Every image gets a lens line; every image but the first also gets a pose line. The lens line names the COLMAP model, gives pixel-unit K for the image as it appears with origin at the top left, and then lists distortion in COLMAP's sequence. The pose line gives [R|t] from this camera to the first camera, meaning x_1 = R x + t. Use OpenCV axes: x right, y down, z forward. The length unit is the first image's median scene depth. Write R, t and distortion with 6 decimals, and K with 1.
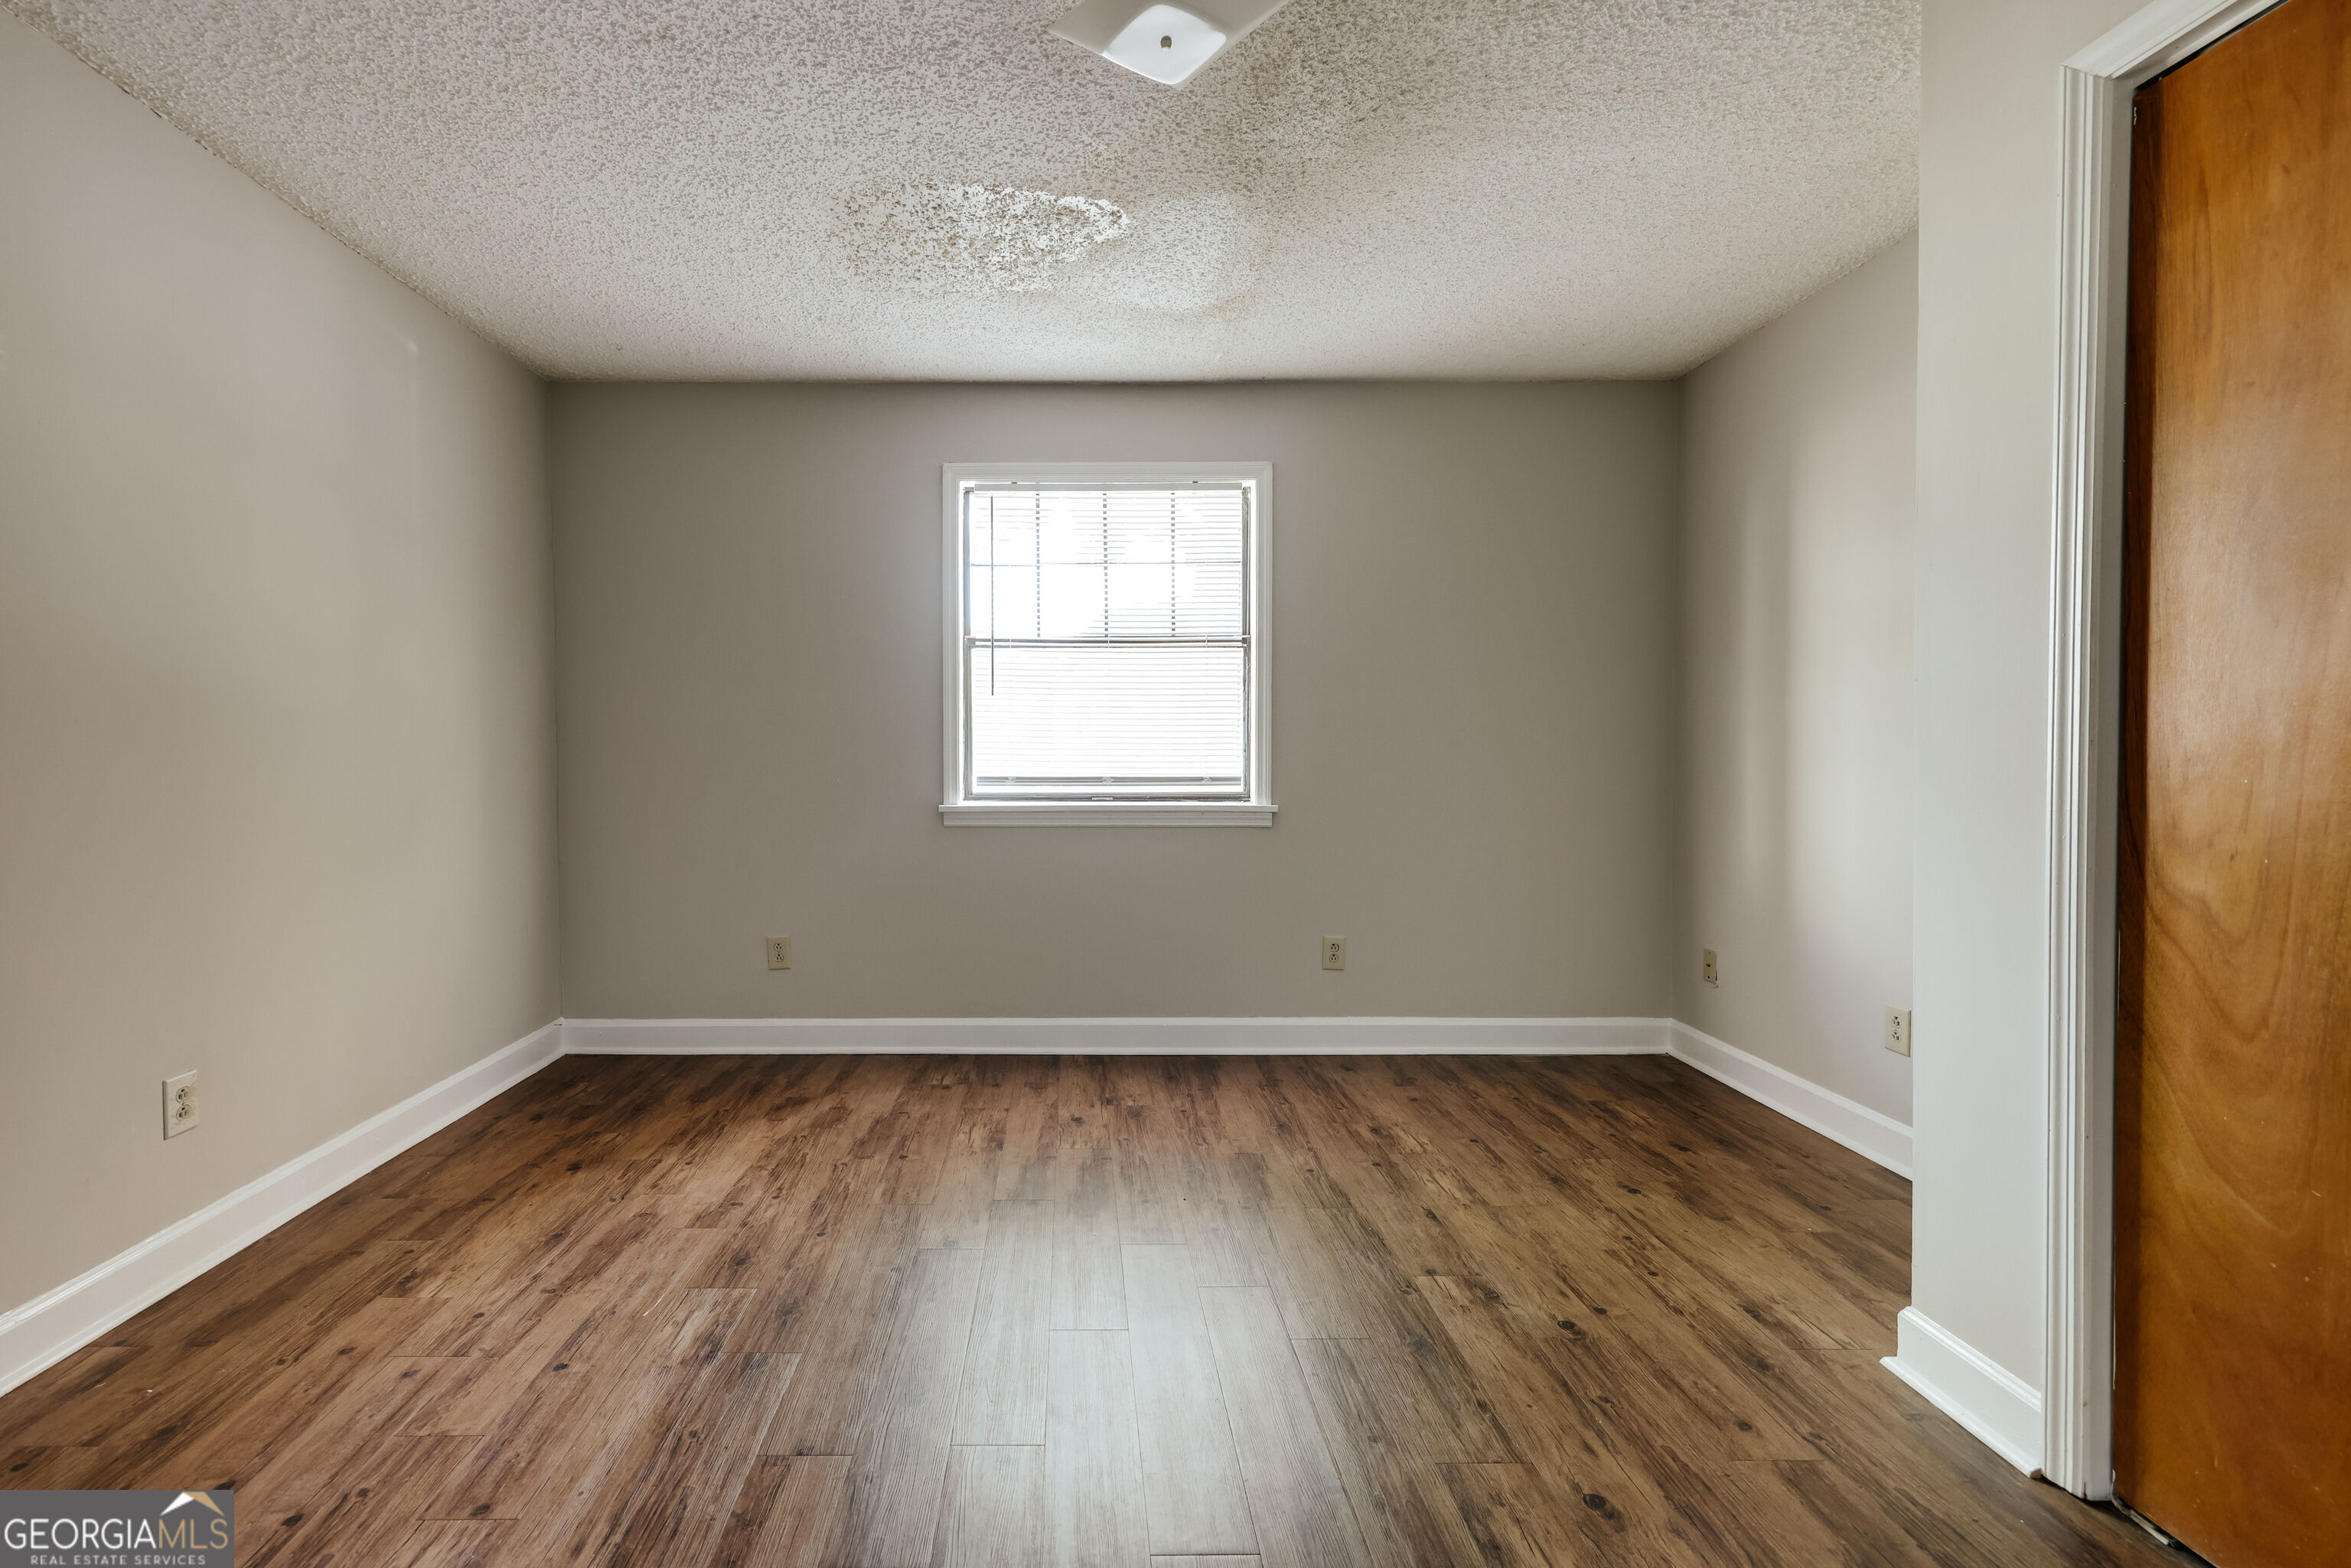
lens RADIAL K [[1051.4, 0, 1077.3], [0, 1051.4, 774.5], [0, 0, 1]] dist [0.006243, -0.001286]
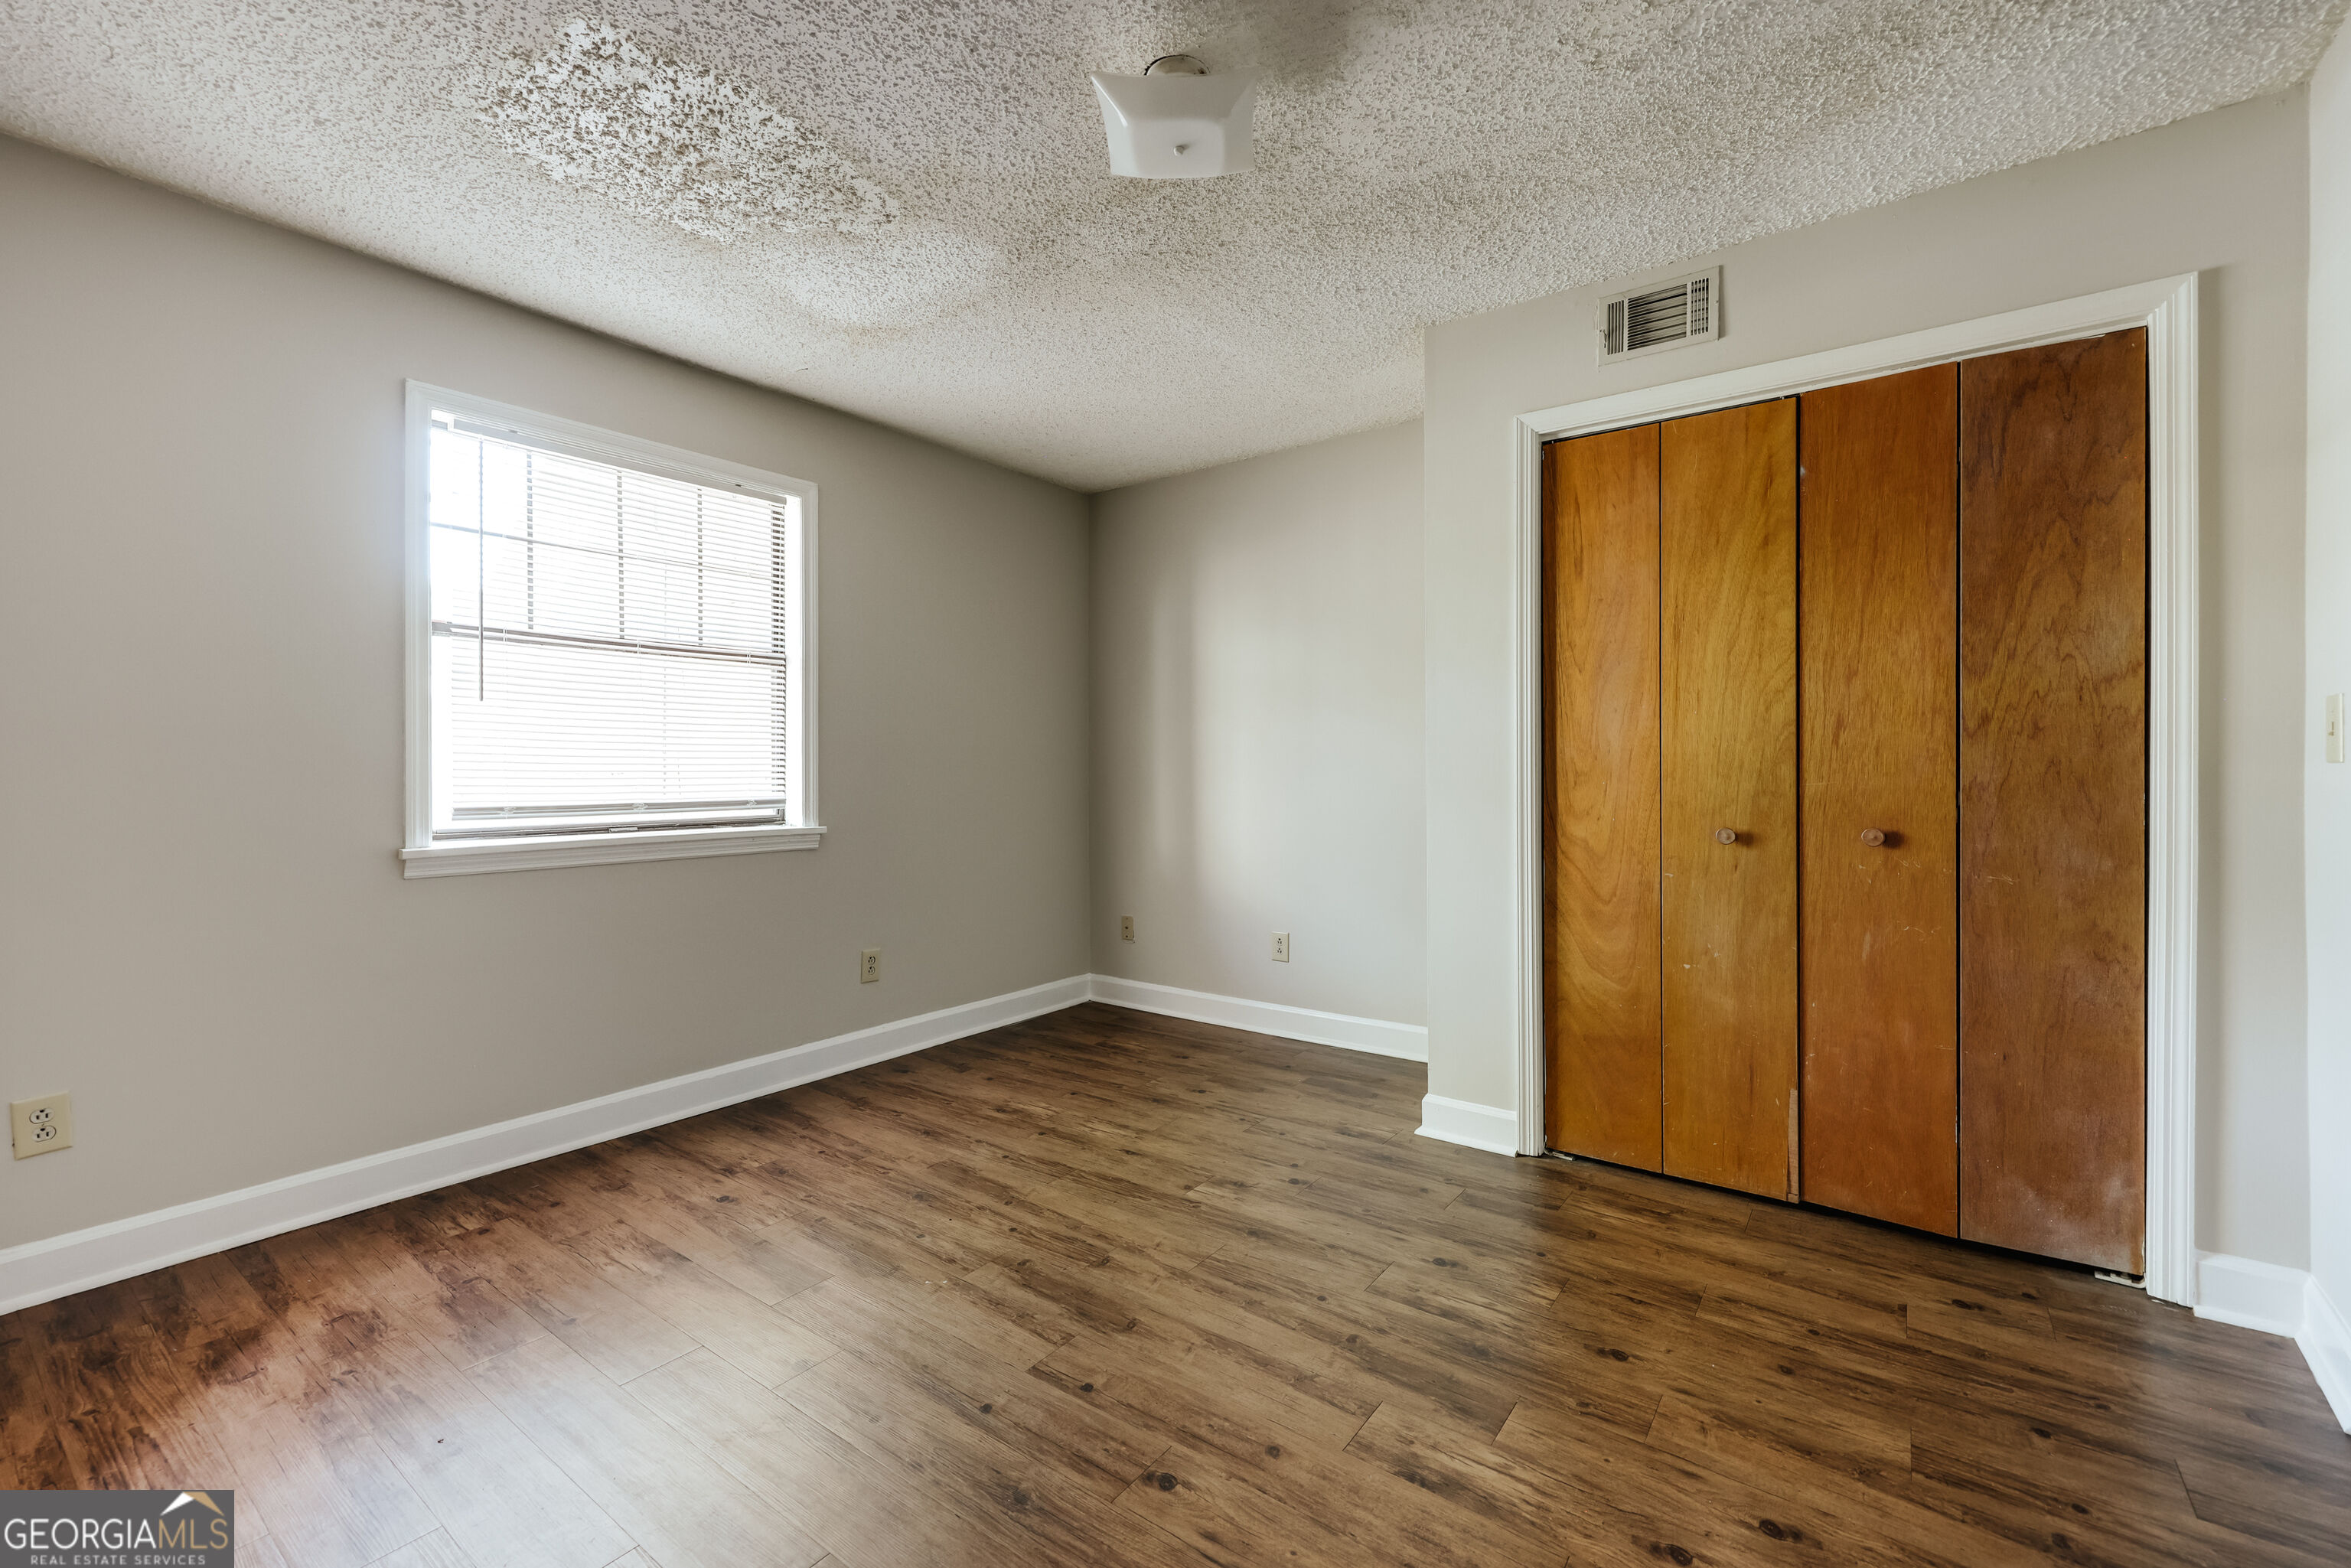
lens RADIAL K [[958.7, 0, 1194.9], [0, 958.7, 767.1], [0, 0, 1]] dist [-0.001487, 0.000413]
pose [[0.597058, -0.000710, 0.802198, -0.462940], [0.022401, 0.999624, -0.015788, -0.006757], [-0.801885, 0.027397, 0.596849, 0.243808]]
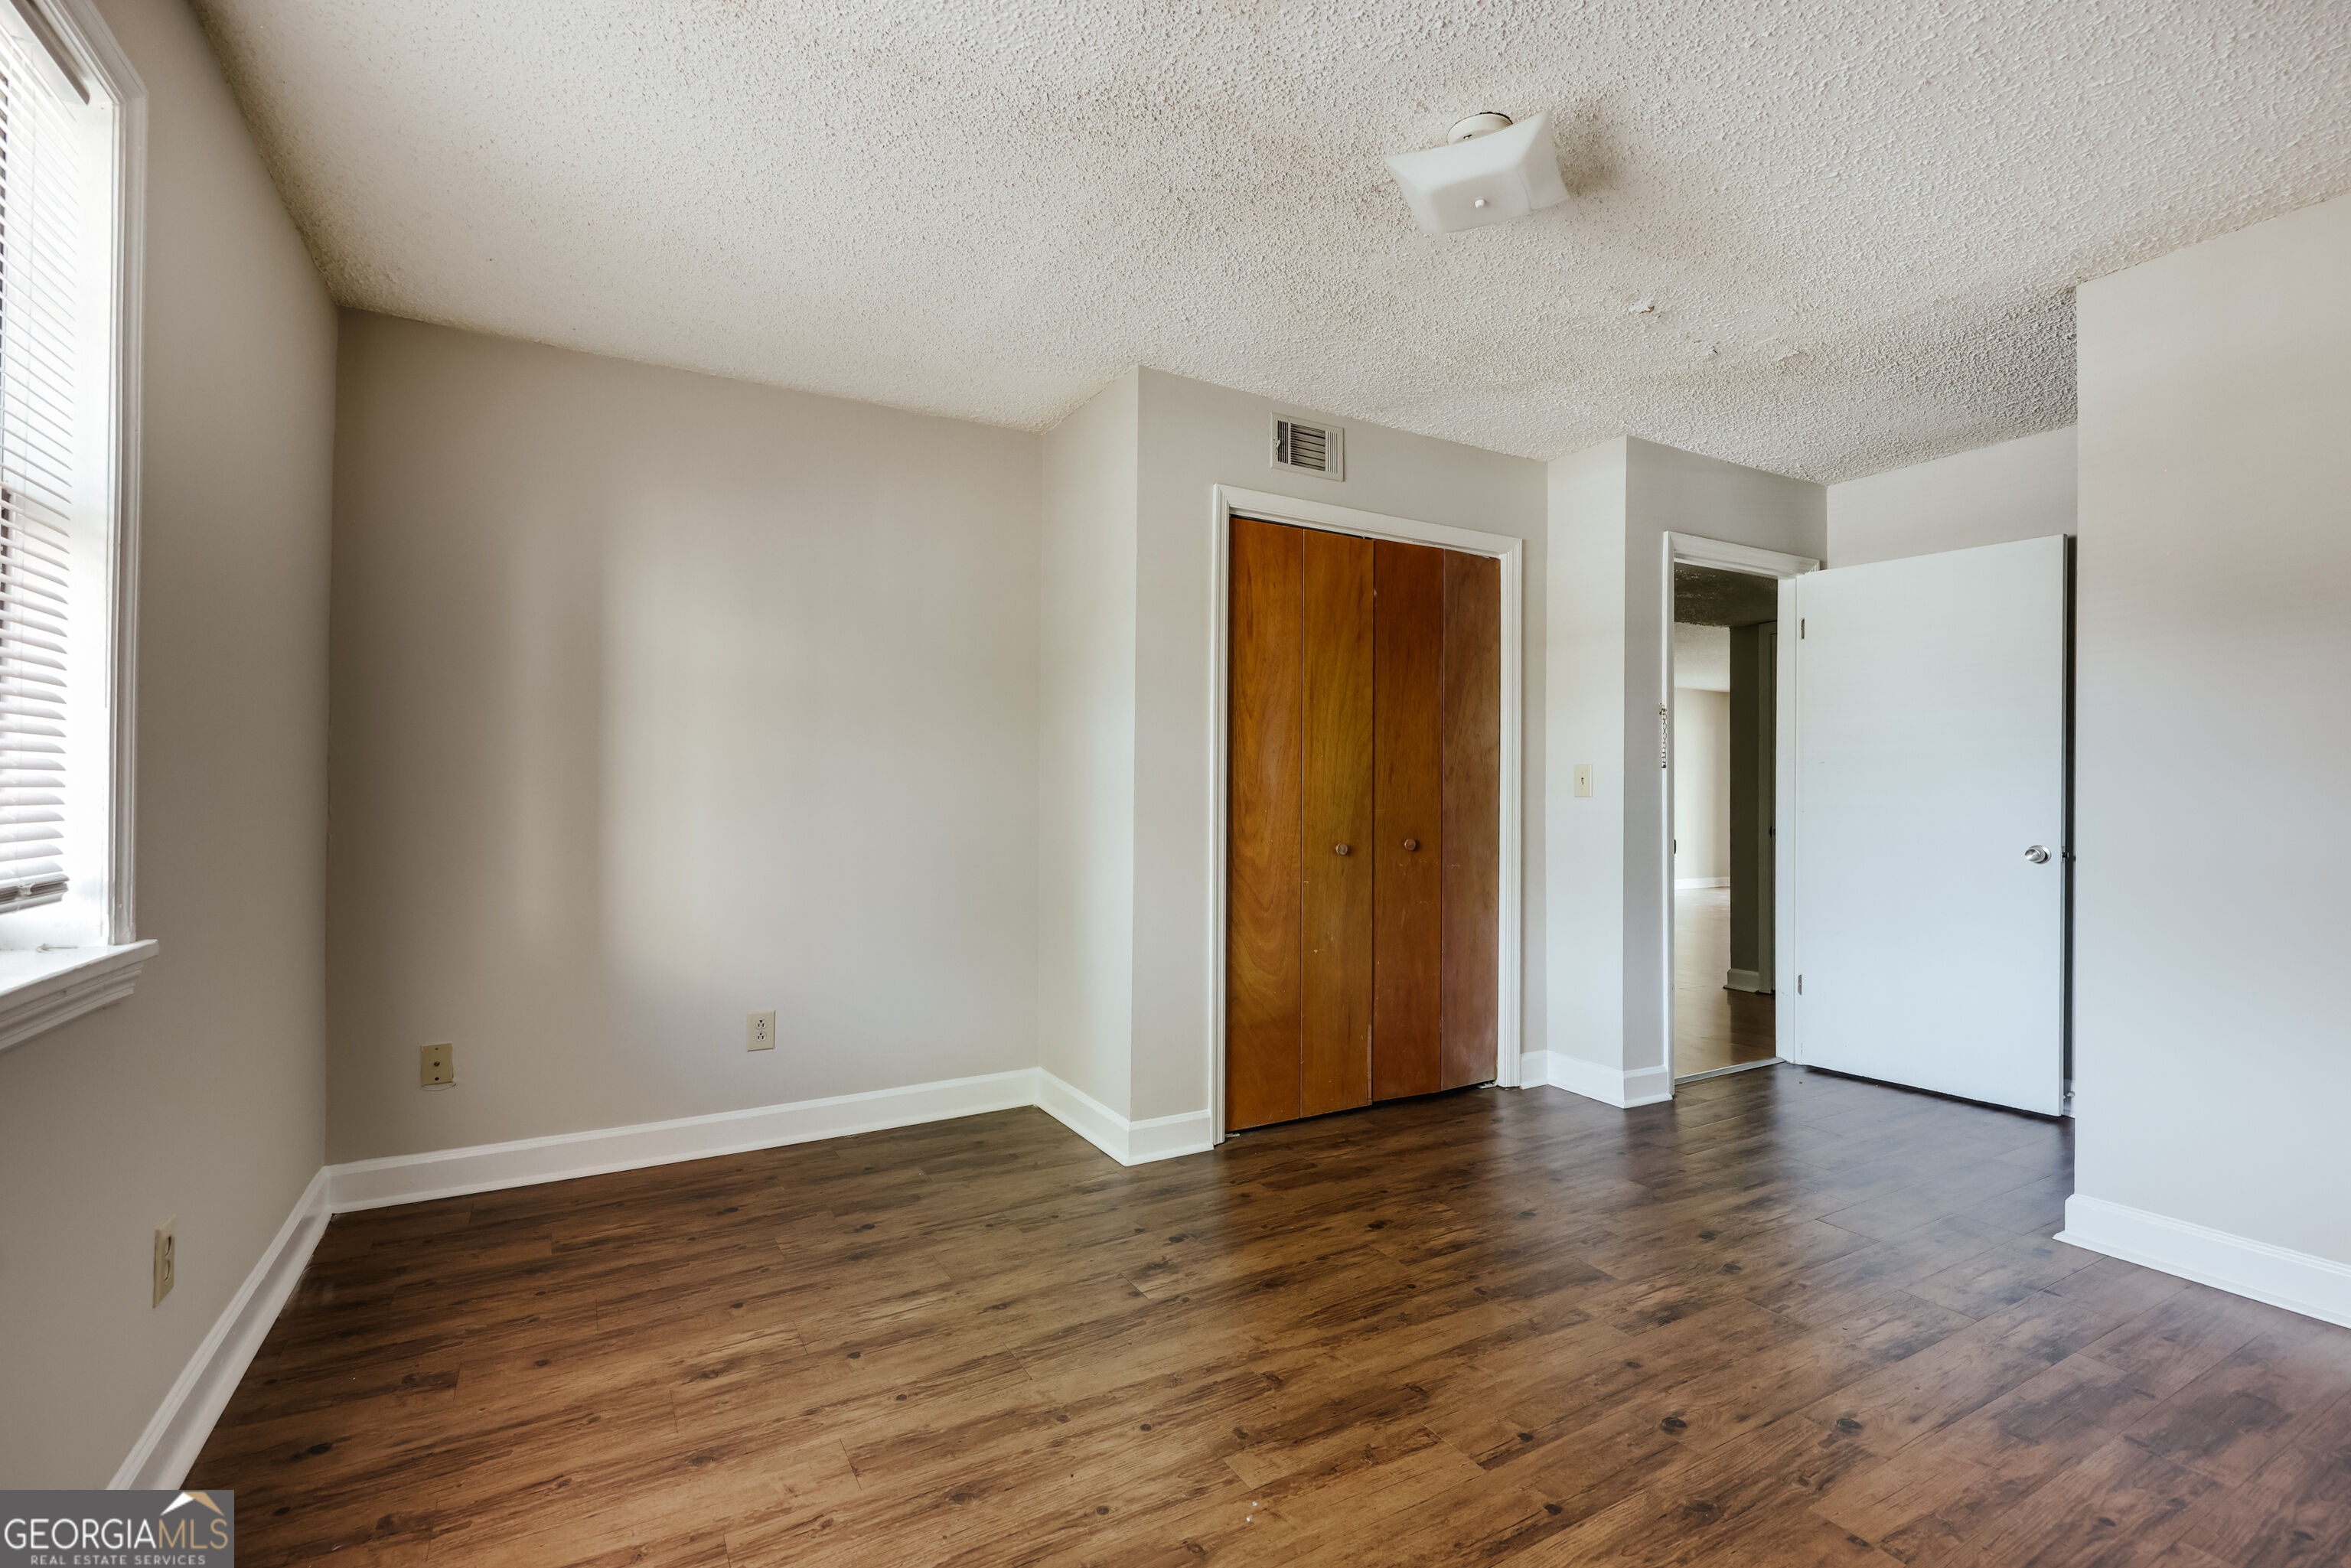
lens RADIAL K [[1016.6, 0, 1128.6], [0, 1016.6, 780.7], [0, 0, 1]] dist [-0.002049, 0.001063]
pose [[-0.460794, 0.012073, 0.887425, -0.464761], [0.020212, 0.999791, -0.003107, -0.032649], [-0.887277, 0.016505, -0.460941, 1.188218]]
